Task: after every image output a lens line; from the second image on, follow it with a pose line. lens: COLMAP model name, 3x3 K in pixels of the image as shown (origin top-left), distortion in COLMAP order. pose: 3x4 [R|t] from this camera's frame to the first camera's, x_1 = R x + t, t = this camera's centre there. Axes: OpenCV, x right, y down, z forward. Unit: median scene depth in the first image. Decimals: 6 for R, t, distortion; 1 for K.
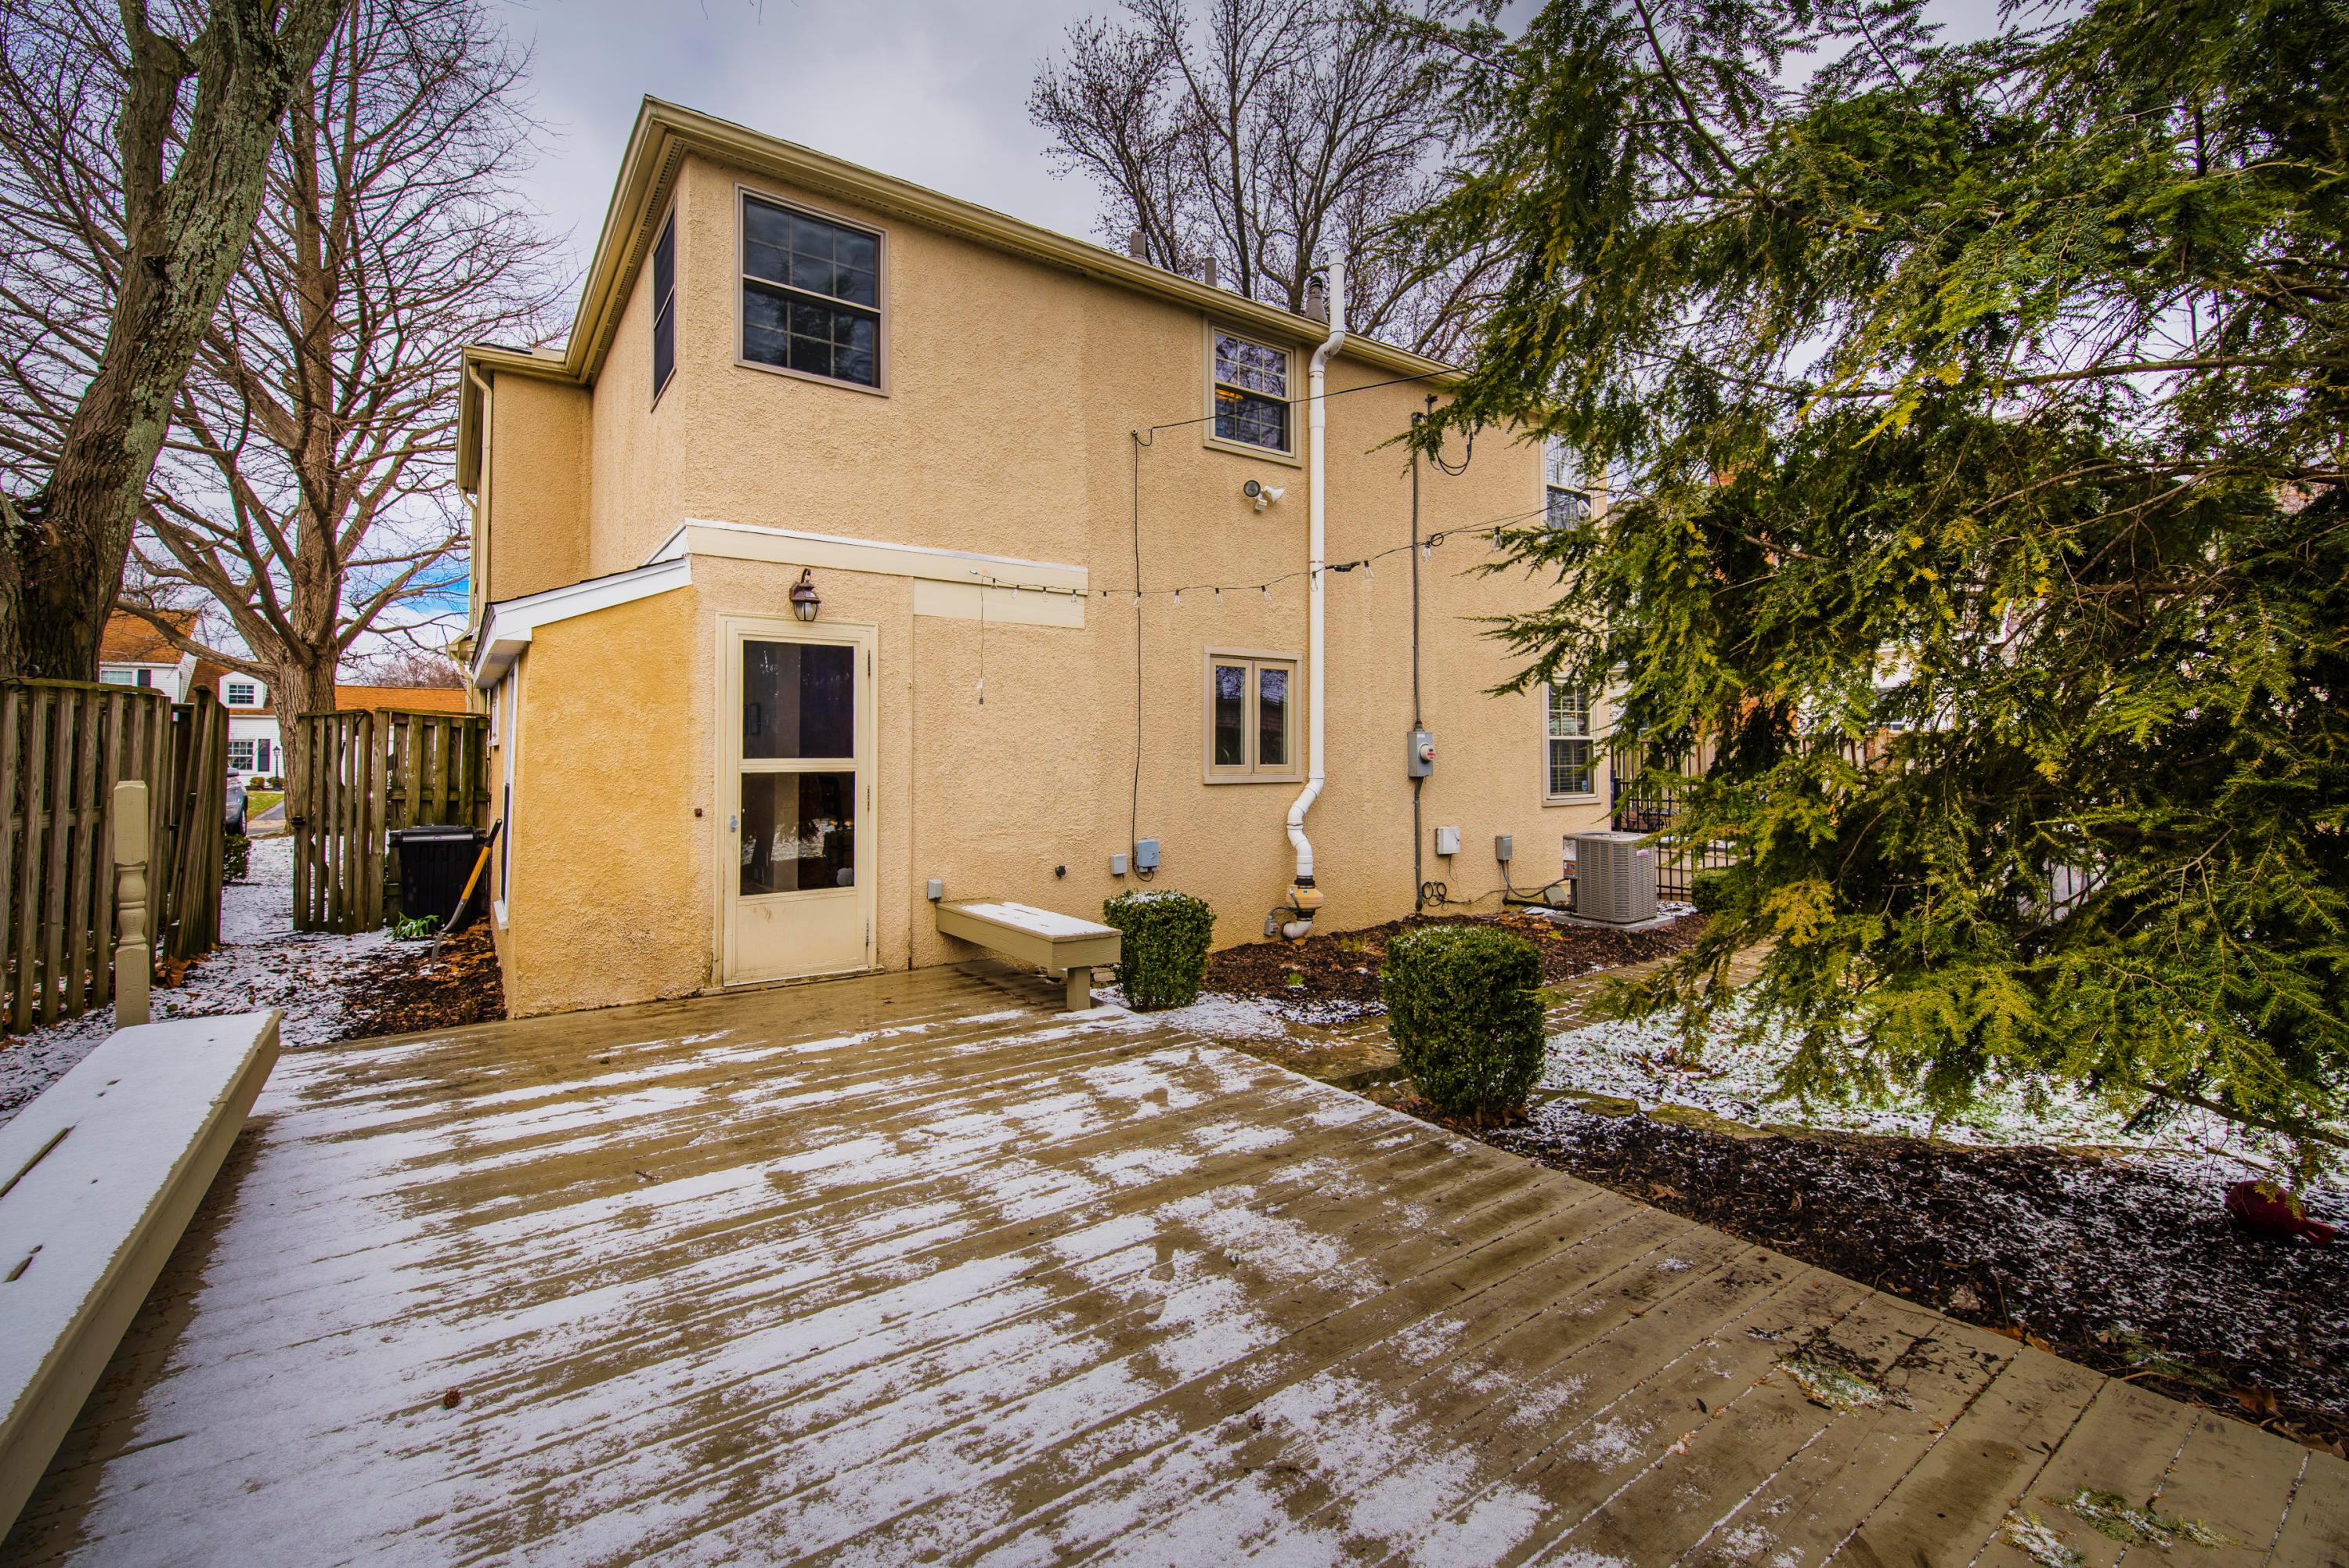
lens RADIAL K [[1023.3, 0, 1181.4], [0, 1023.3, 727.1], [0, 0, 1]] dist [-0.000711, -0.000042]
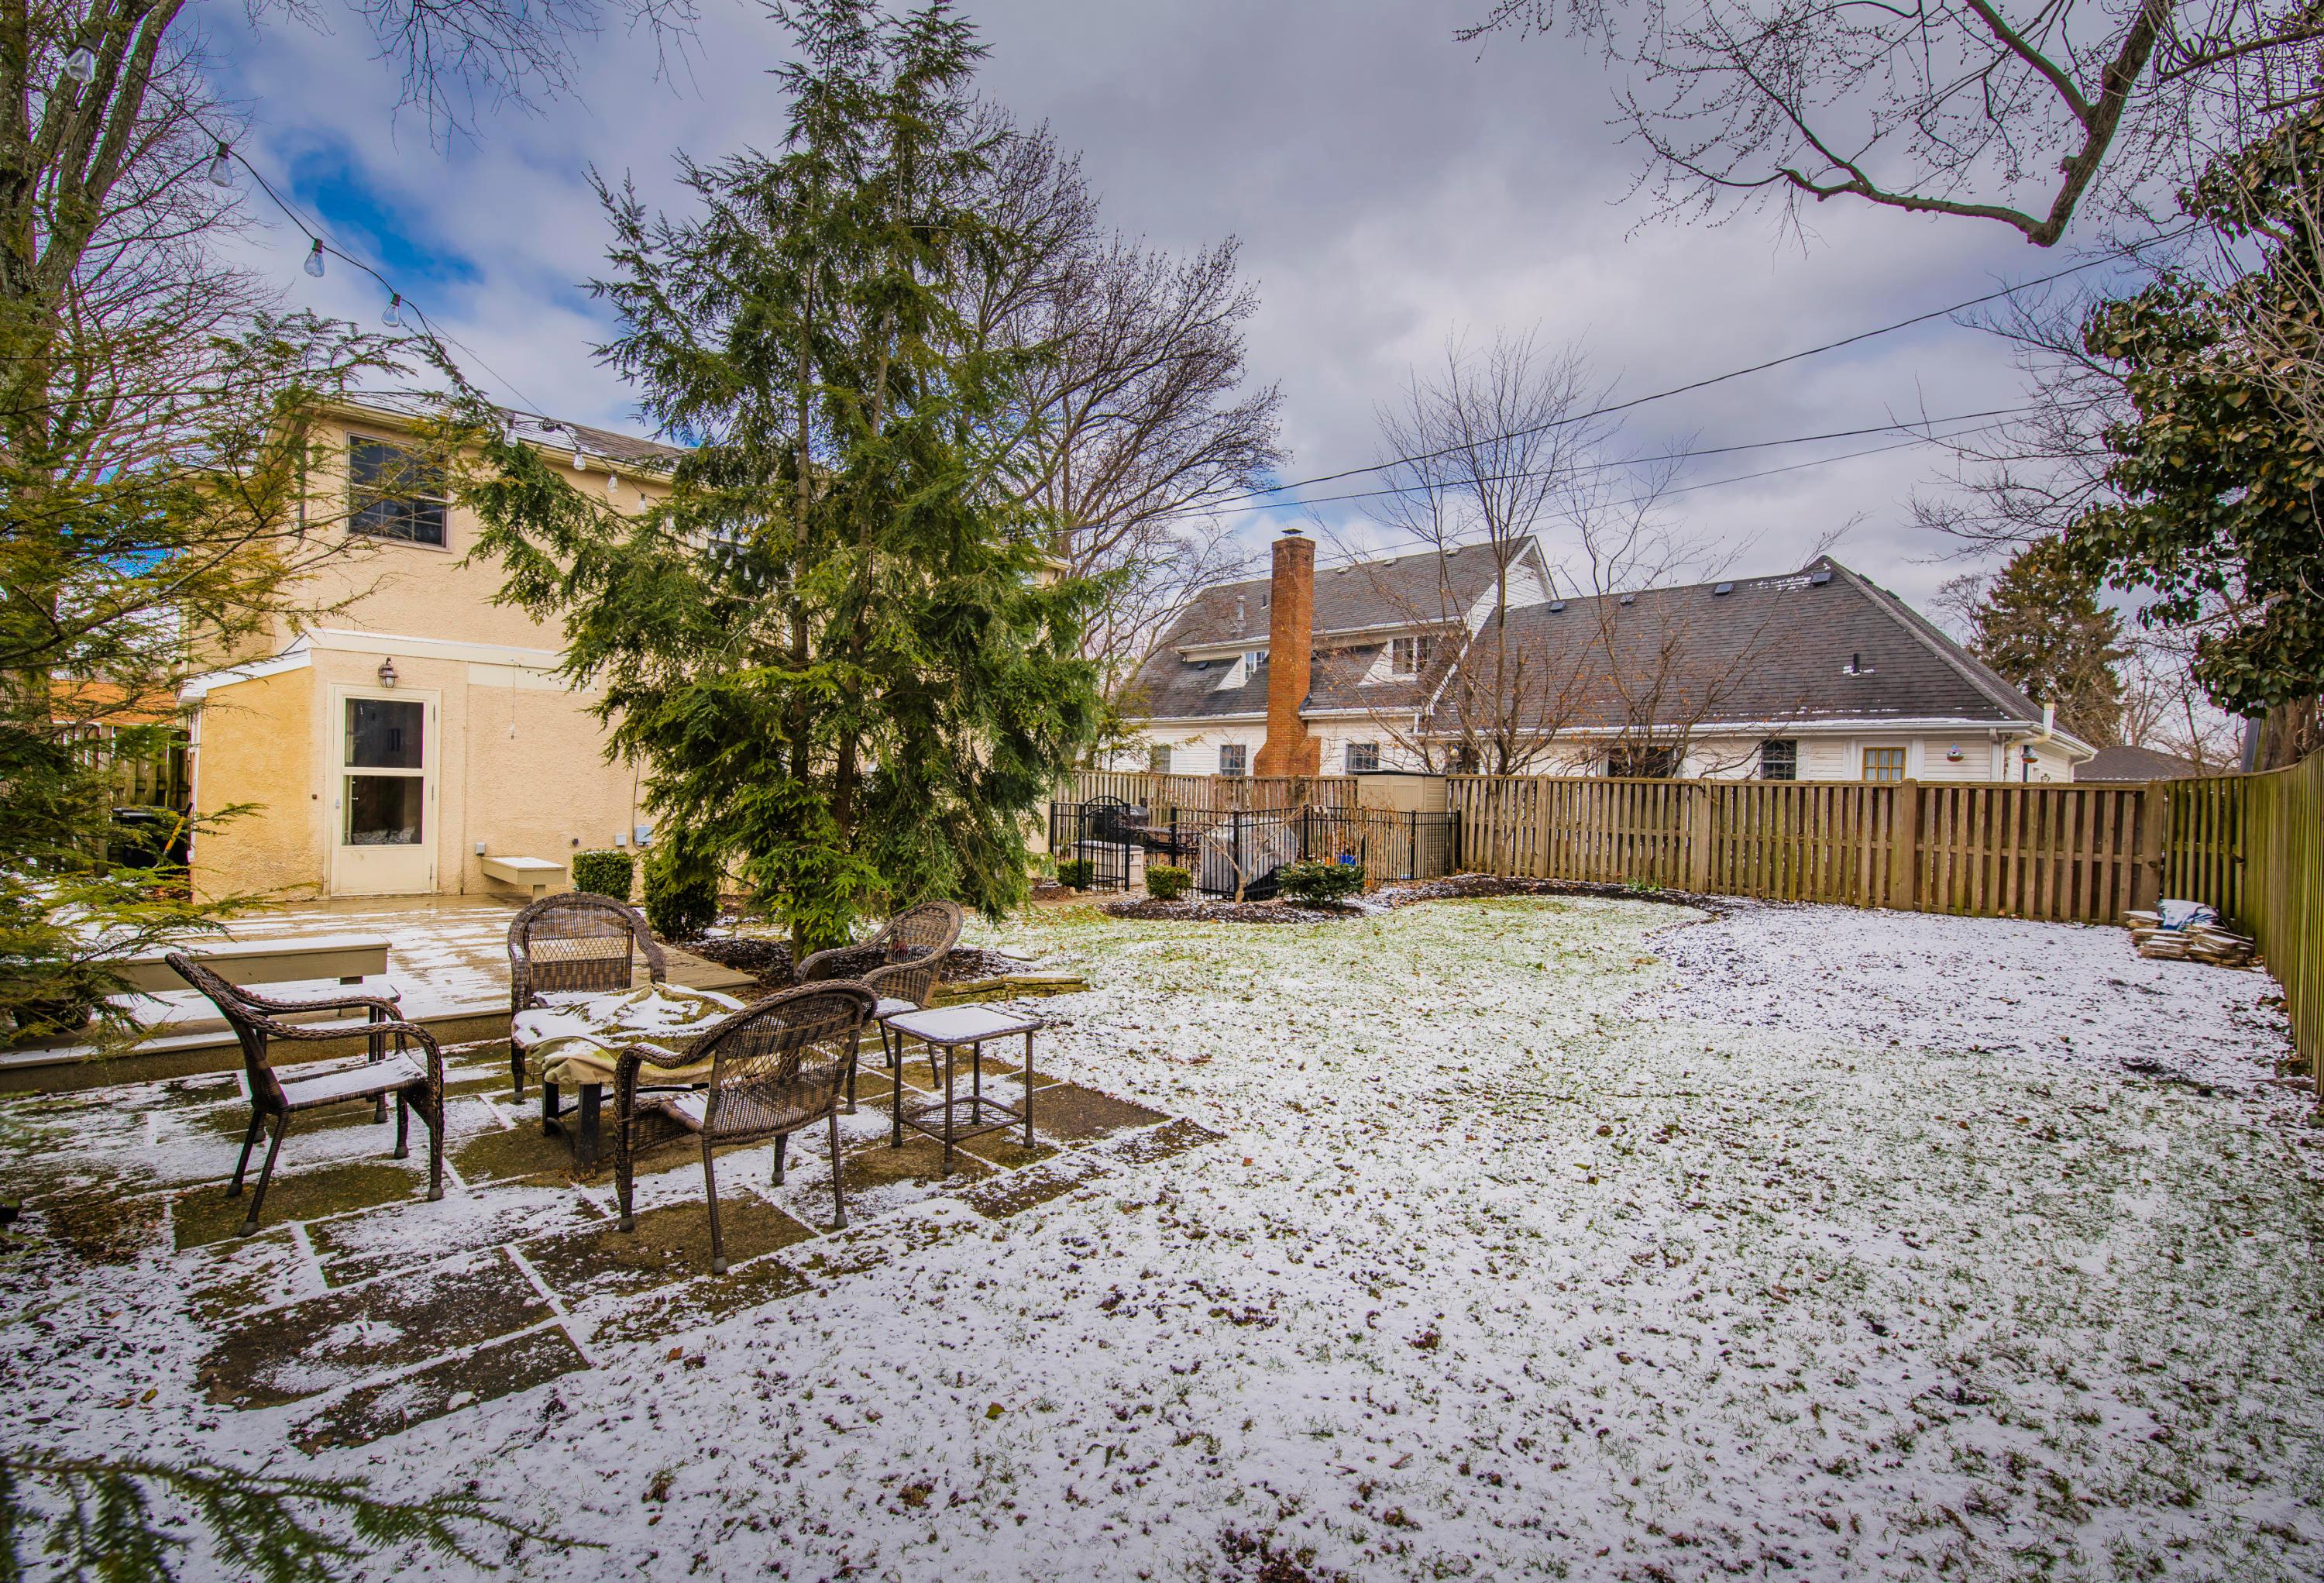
lens RADIAL K [[1039.7, 0, 1162.0], [0, 1039.7, 791.5], [0, 0, 1]] dist [-0.004165, -0.000965]
pose [[0.989058, 0.030082, 0.144426, 0.505926], [-0.035143, 0.998850, 0.032616, -0.023964], [-0.143279, -0.037335, 0.988978, -0.689585]]
